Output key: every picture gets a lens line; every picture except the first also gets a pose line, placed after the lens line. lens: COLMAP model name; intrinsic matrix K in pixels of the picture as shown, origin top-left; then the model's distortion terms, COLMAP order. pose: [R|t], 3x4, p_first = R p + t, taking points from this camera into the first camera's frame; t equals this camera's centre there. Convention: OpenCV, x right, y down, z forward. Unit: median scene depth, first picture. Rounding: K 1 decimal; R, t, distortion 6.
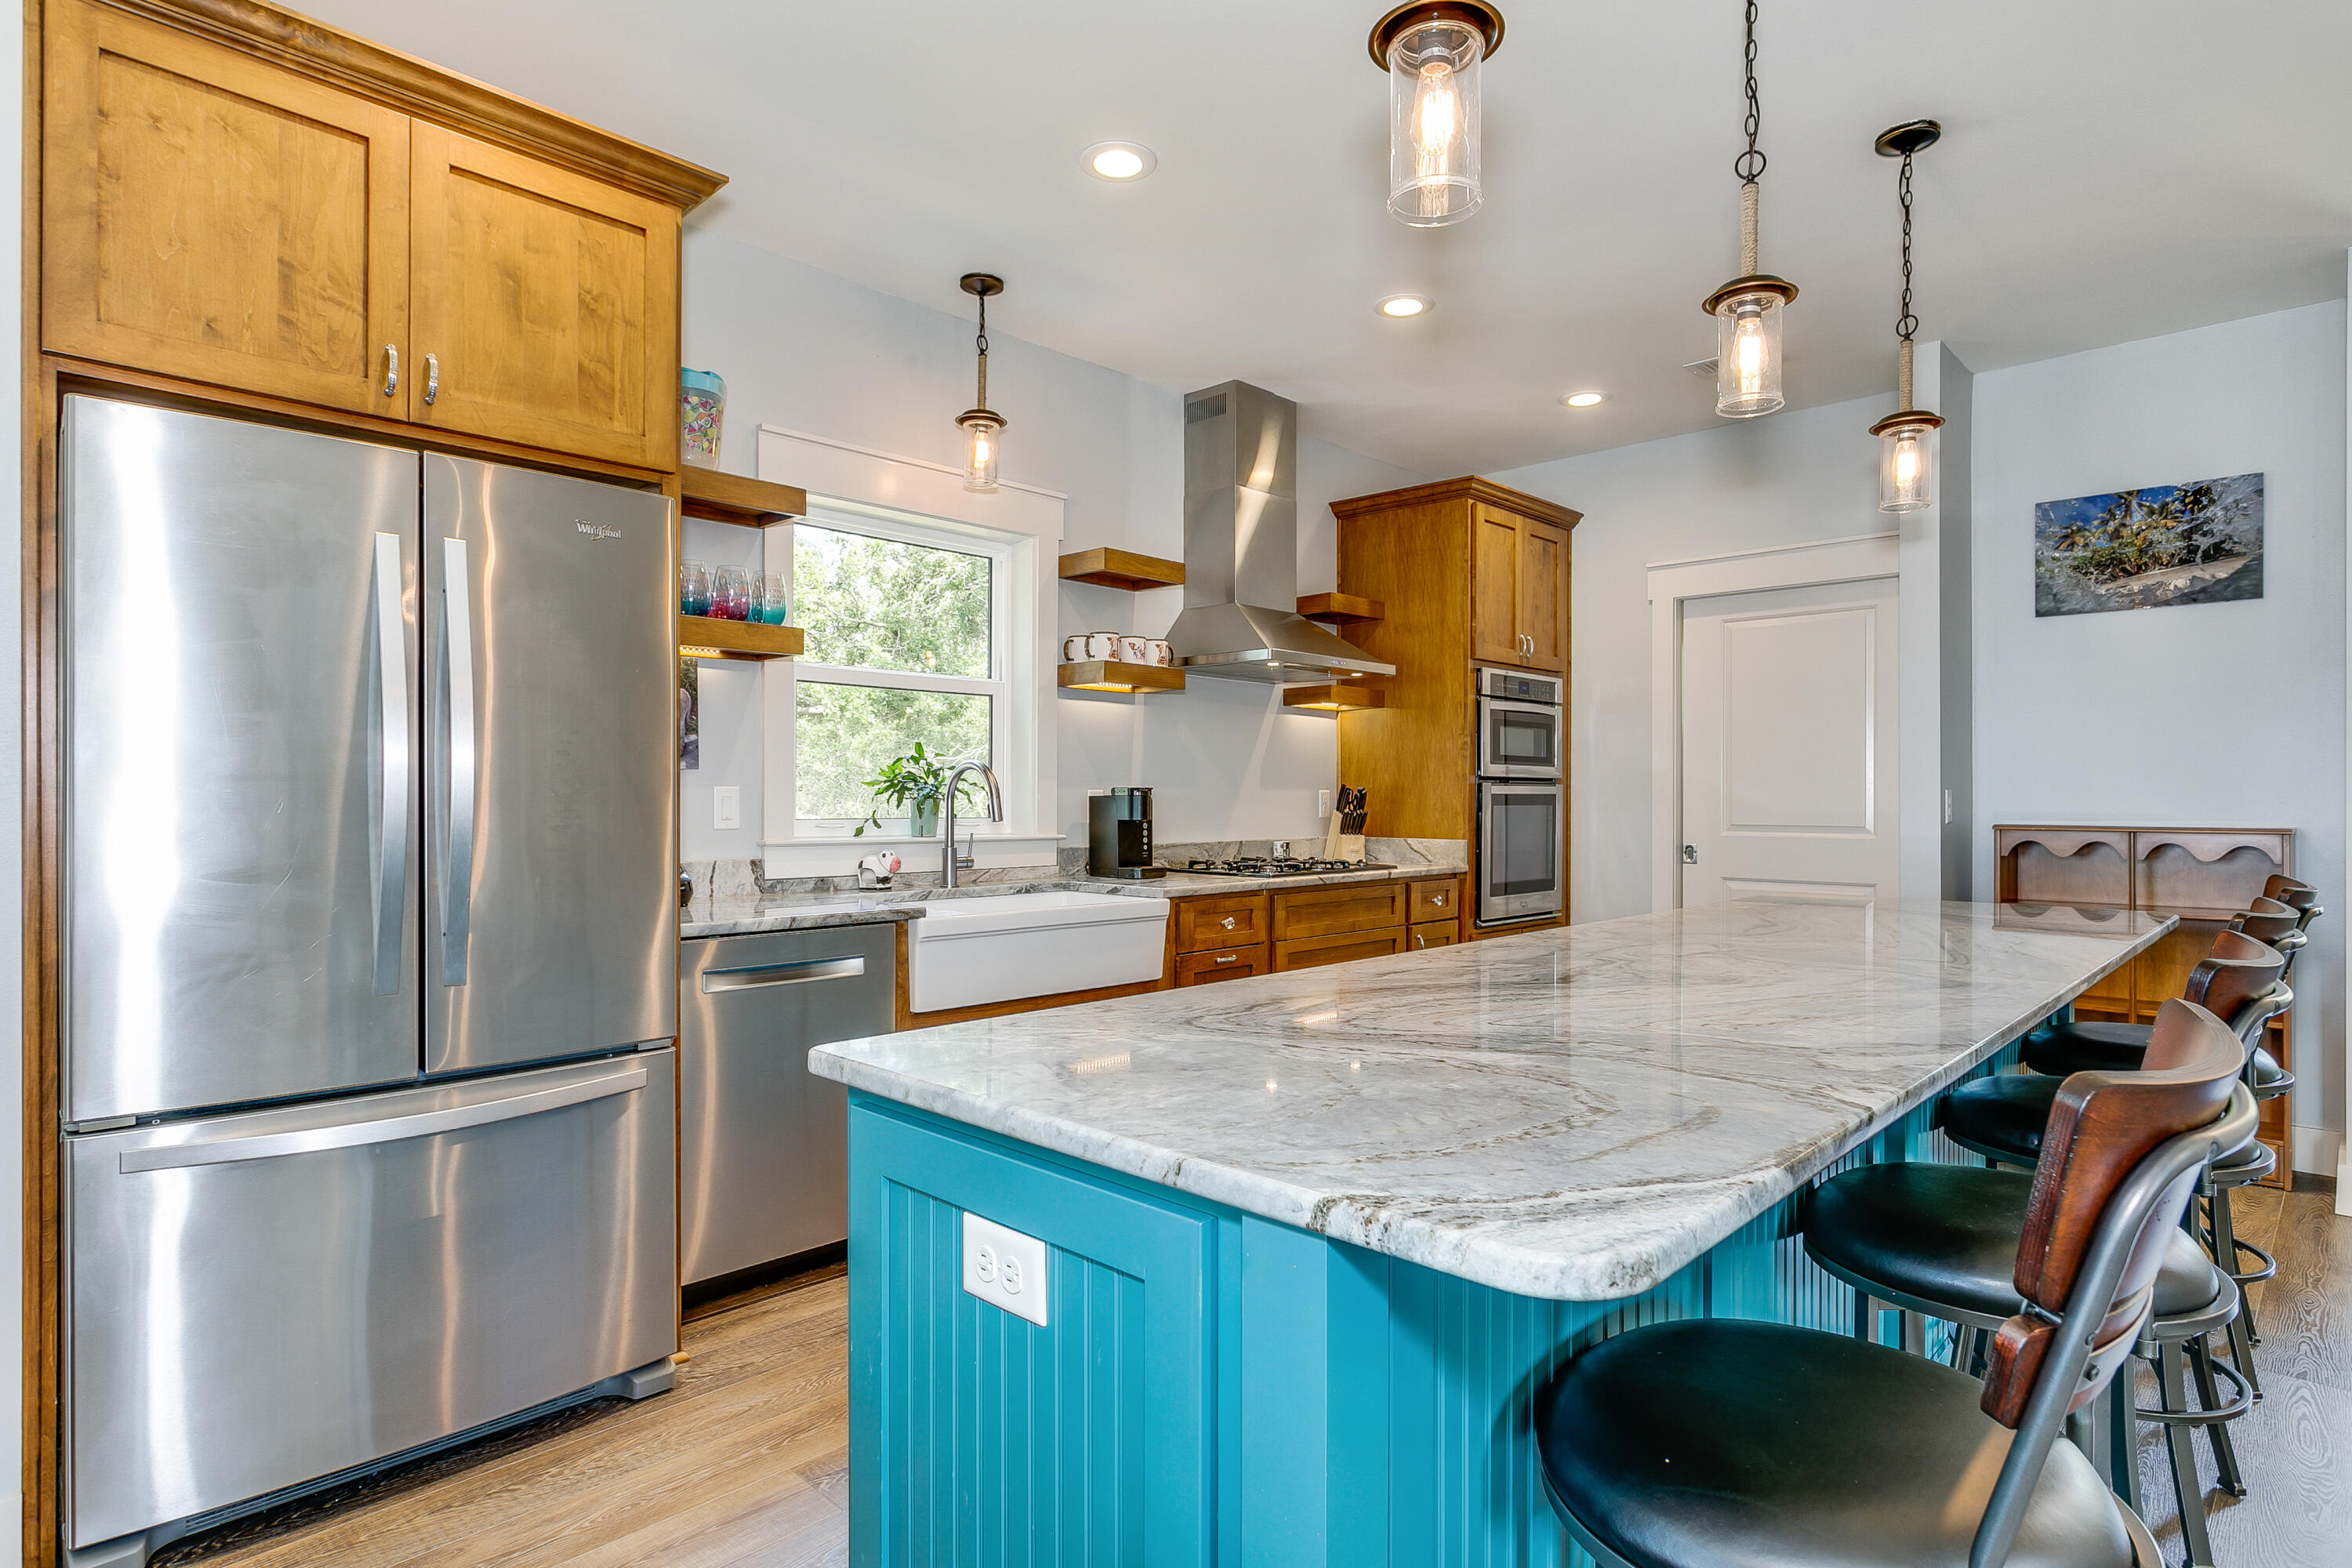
lens RADIAL K [[1232.9, 0, 1176.0], [0, 1232.9, 784.0], [0, 0, 1]] dist [-0.003117, 0.000809]
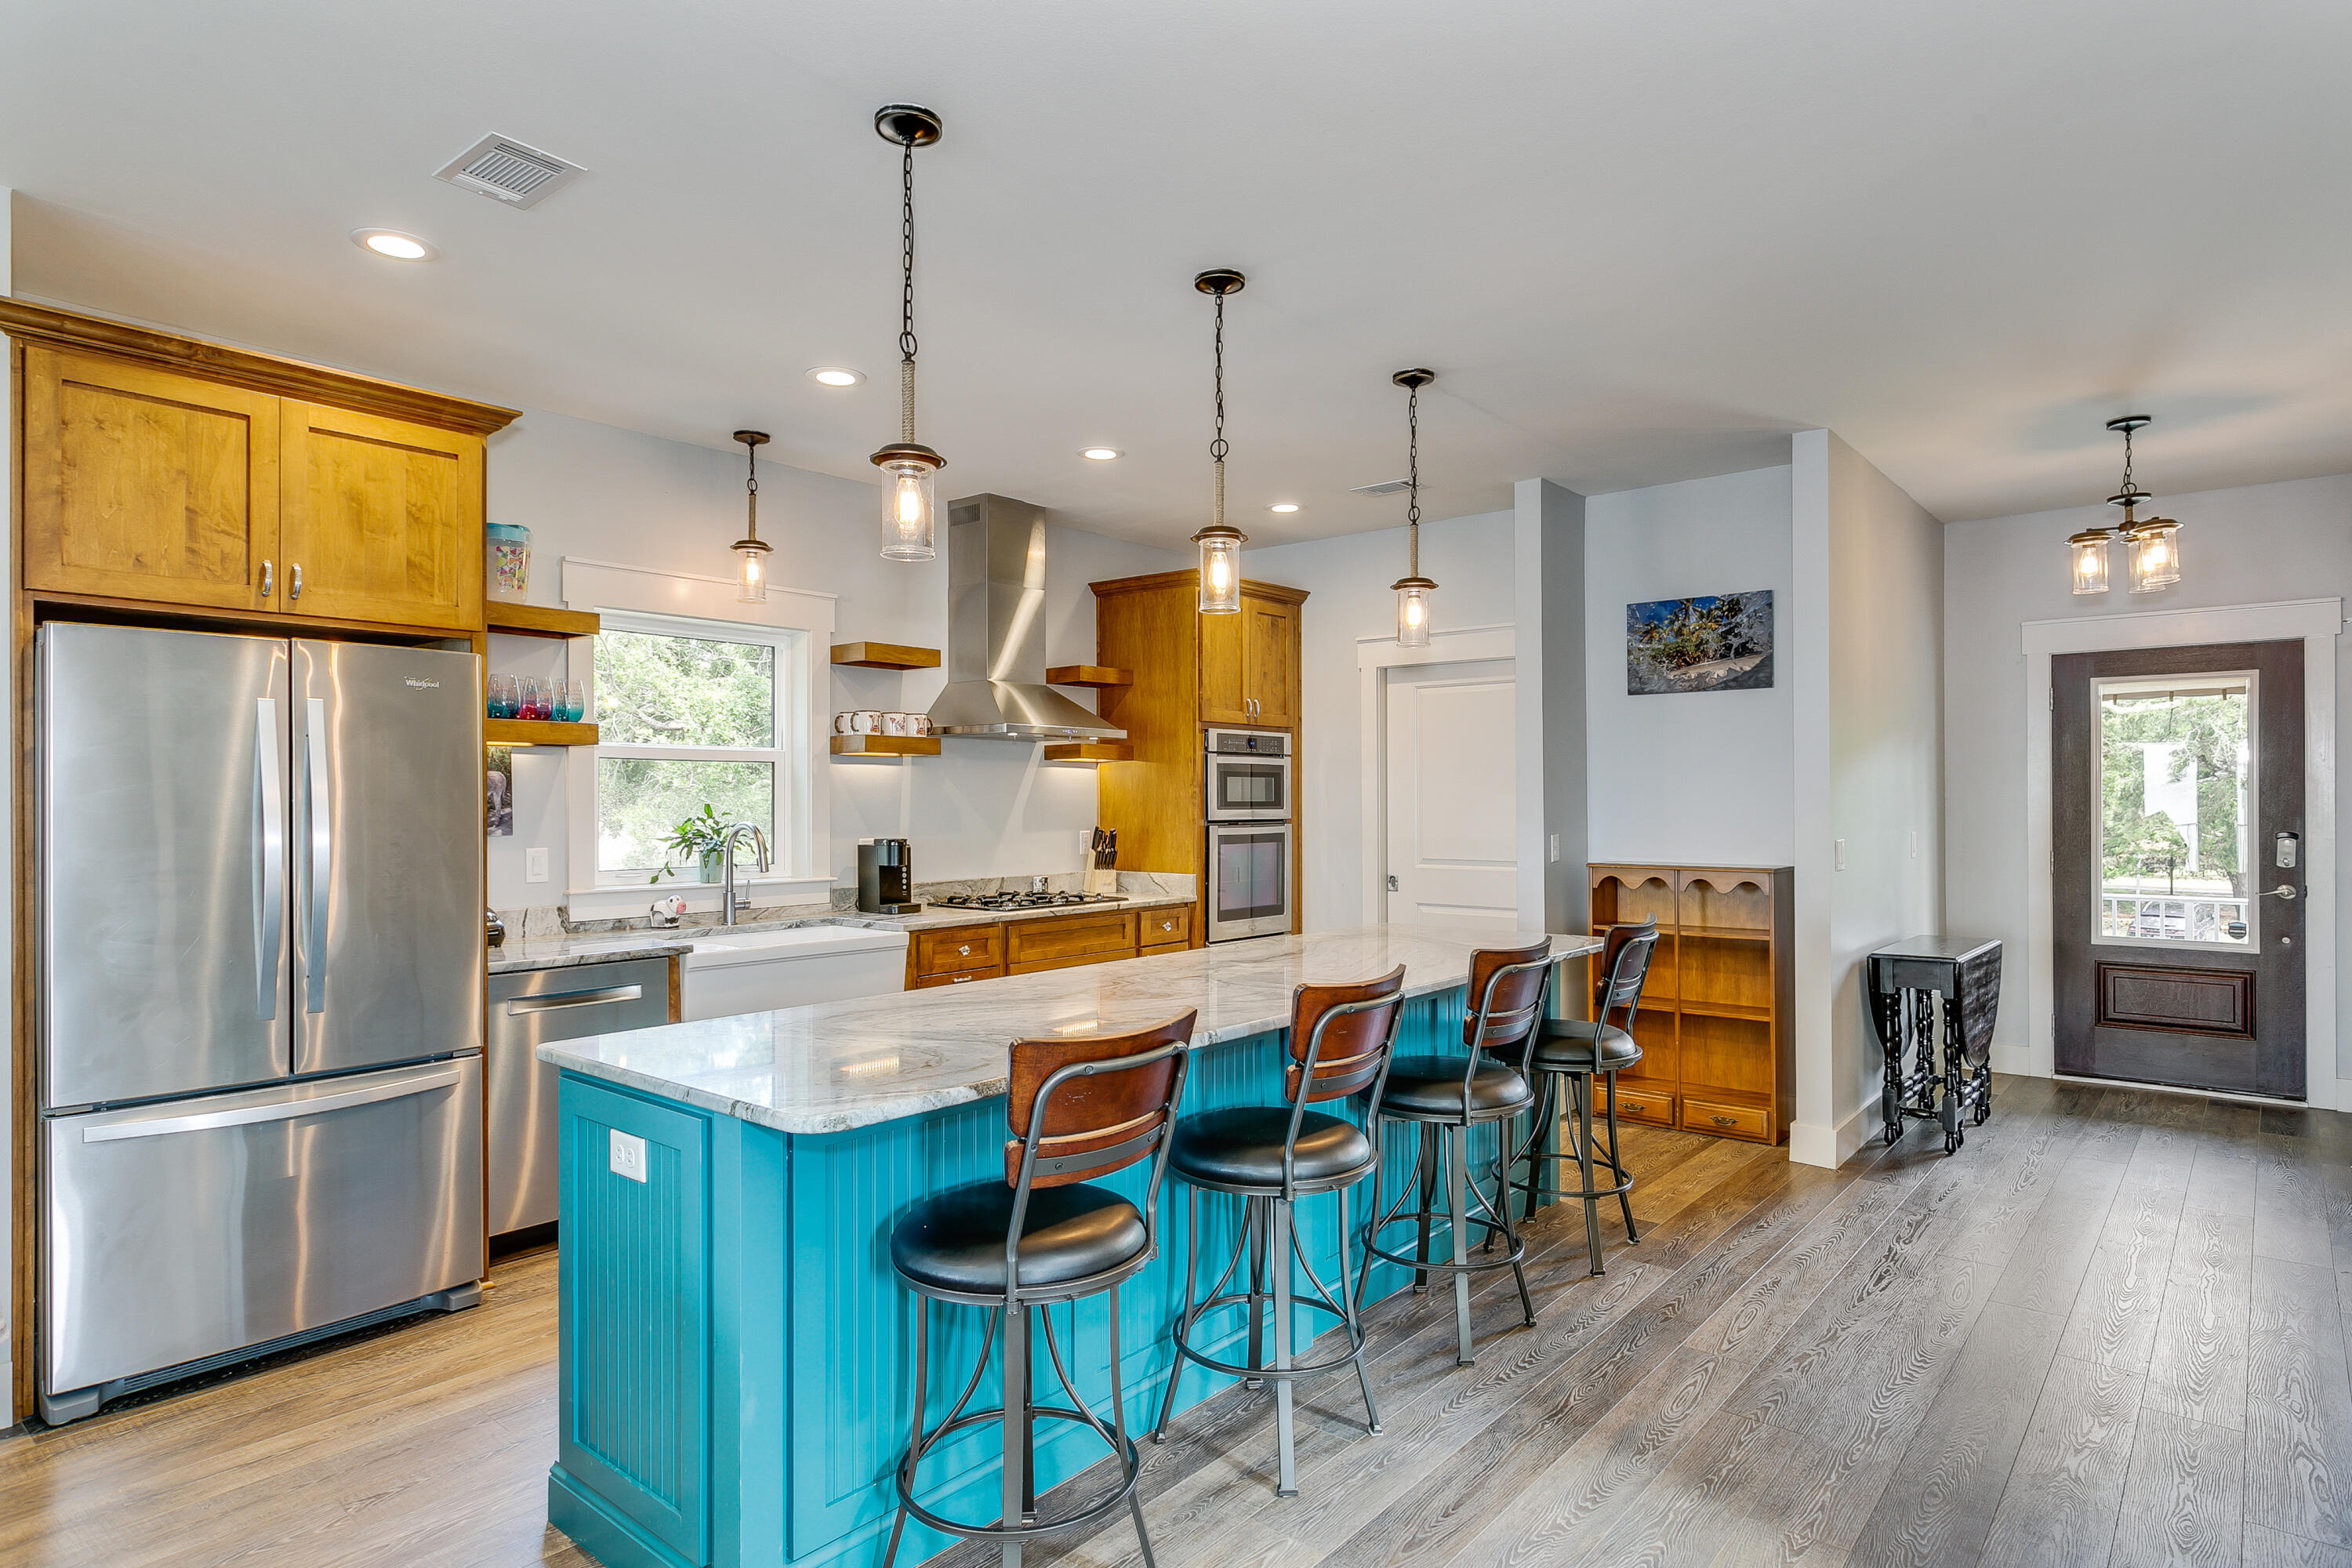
lens RADIAL K [[1290.8, 0, 1171.3], [0, 1290.8, 782.9], [0, 0, 1]] dist [0.003481, -0.000087]
pose [[0.997624, -0.004219, 0.068768, 0.161472], [0.004387, 0.999988, -0.002288, -0.050651], [-0.068758, 0.002584, 0.997630, -0.301886]]
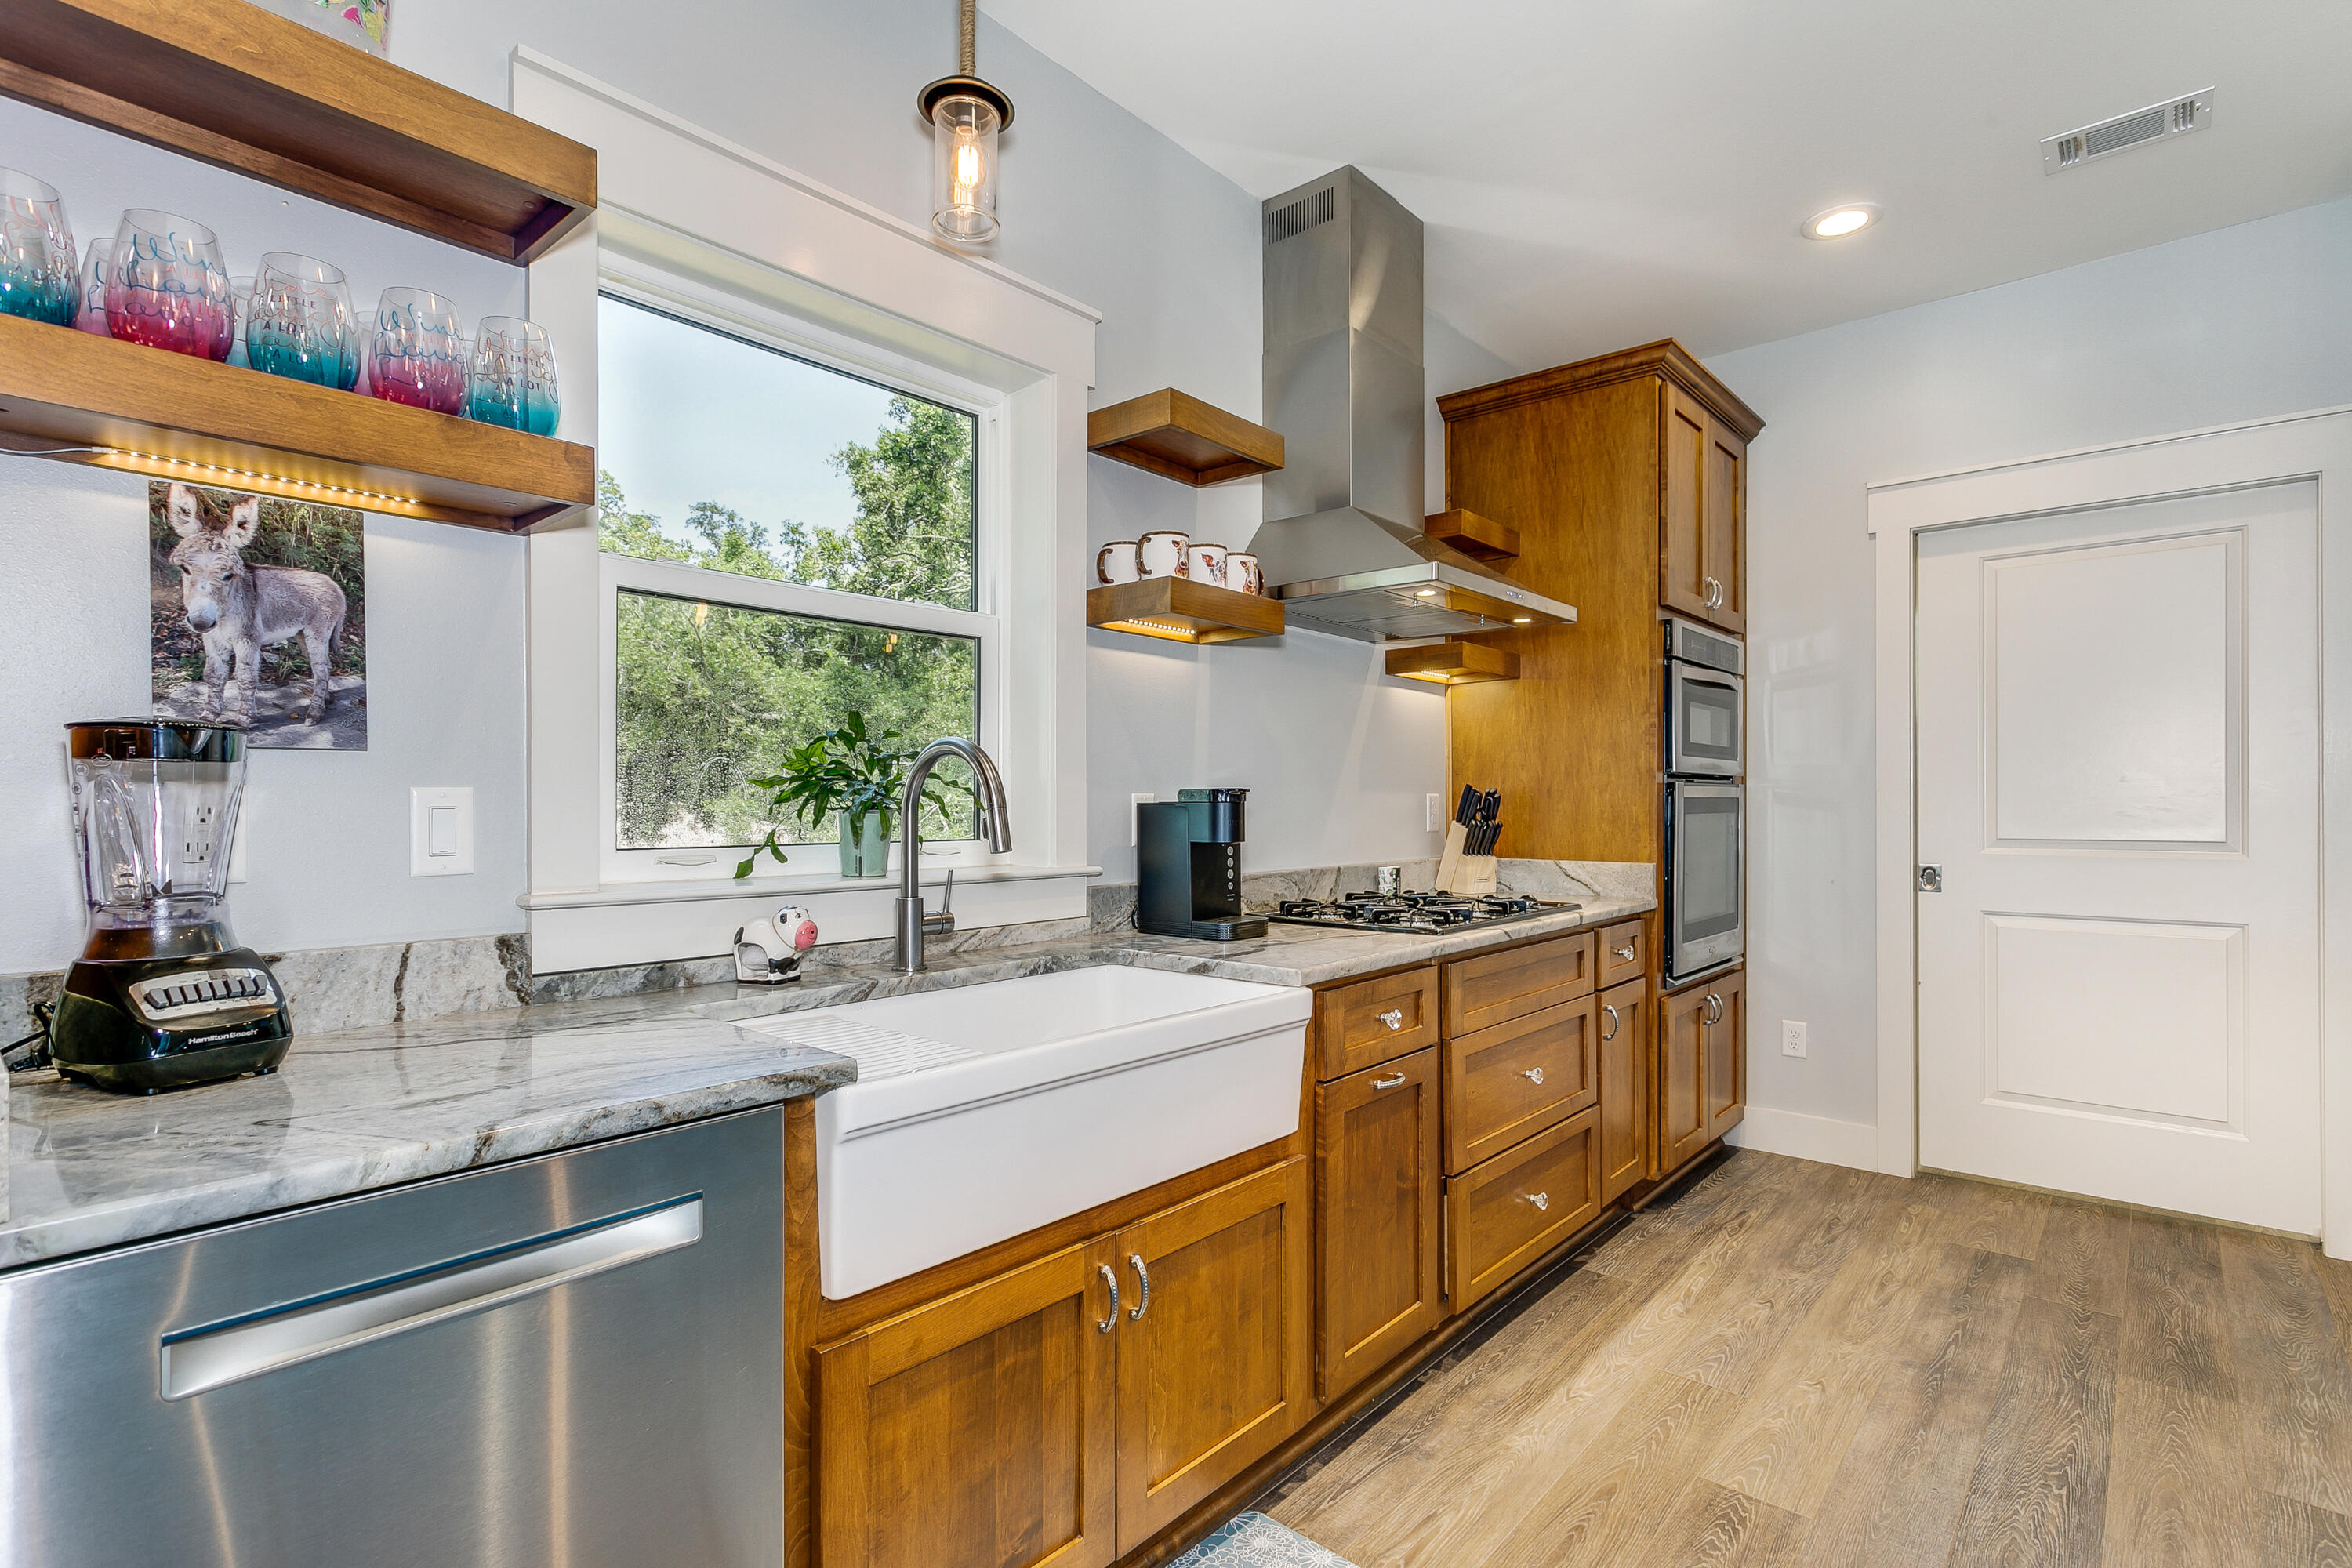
lens RADIAL K [[1127.7, 0, 1181.3], [0, 1127.7, 790.8], [0, 0, 1]] dist [0.000712, 0.000116]
pose [[0.998469, -0.003427, 0.055210, -0.087264], [0.003423, 0.999994, 0.000160, 0.004008], [-0.055210, 0.000029, 0.998475, 0.473497]]
